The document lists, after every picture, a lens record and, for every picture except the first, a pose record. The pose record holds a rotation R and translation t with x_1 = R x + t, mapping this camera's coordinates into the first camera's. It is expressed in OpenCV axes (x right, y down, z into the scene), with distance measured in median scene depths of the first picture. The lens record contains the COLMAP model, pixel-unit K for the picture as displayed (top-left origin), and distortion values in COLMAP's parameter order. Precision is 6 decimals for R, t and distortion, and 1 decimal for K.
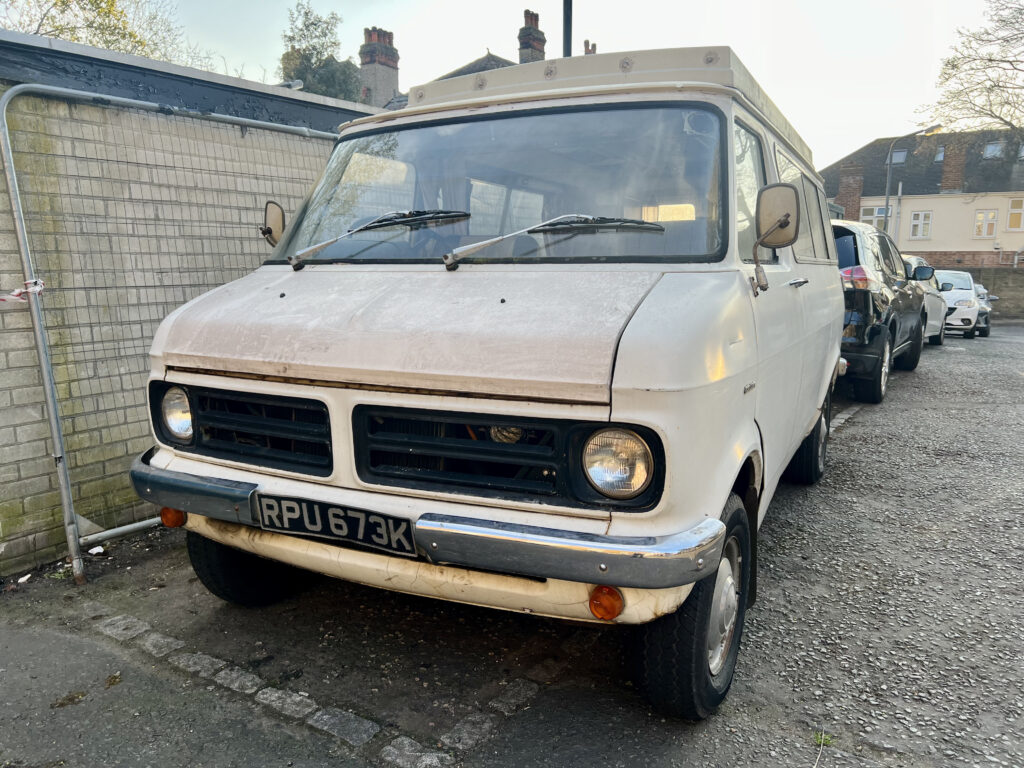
lens RADIAL K [[657.8, 0, 513.1], [0, 657.8, 381.5], [0, 0, 1]] dist [0.054132, -0.040138]
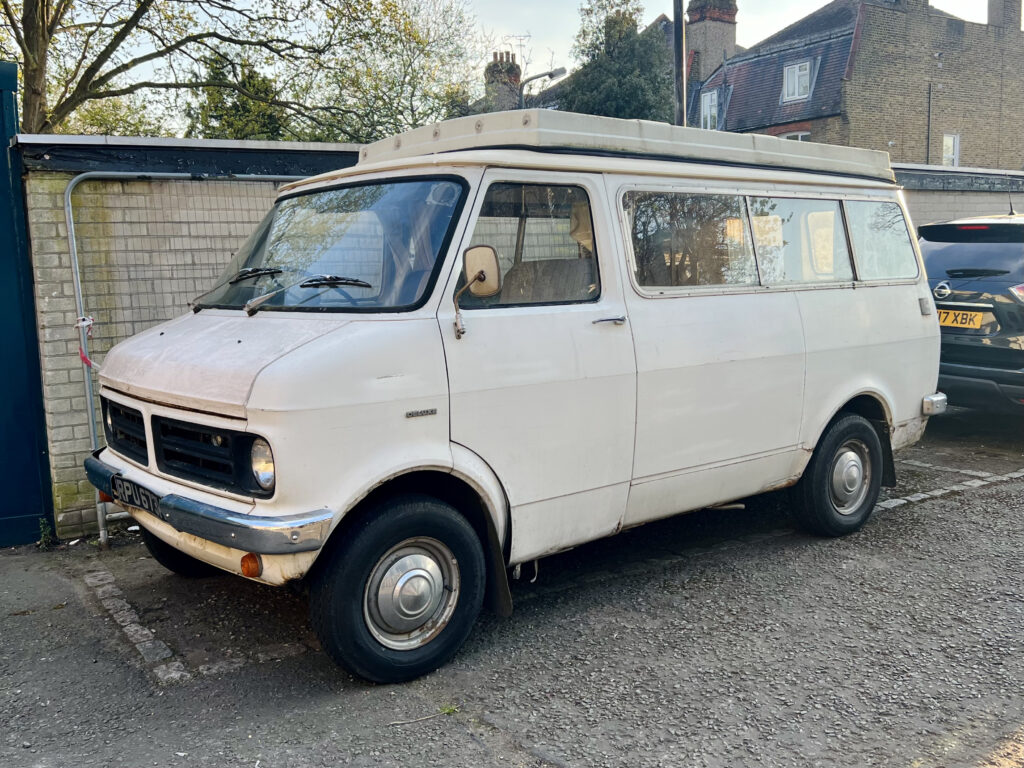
lens RADIAL K [[769.1, 0, 509.5], [0, 769.1, 378.5], [0, 0, 1]] dist [0.071366, -0.085885]
pose [[0.942451, 0.024109, -0.333474, 0.596331], [-0.036945, 0.998798, -0.032204, -0.009610], [0.332297, 0.042671, 0.942209, -0.179021]]
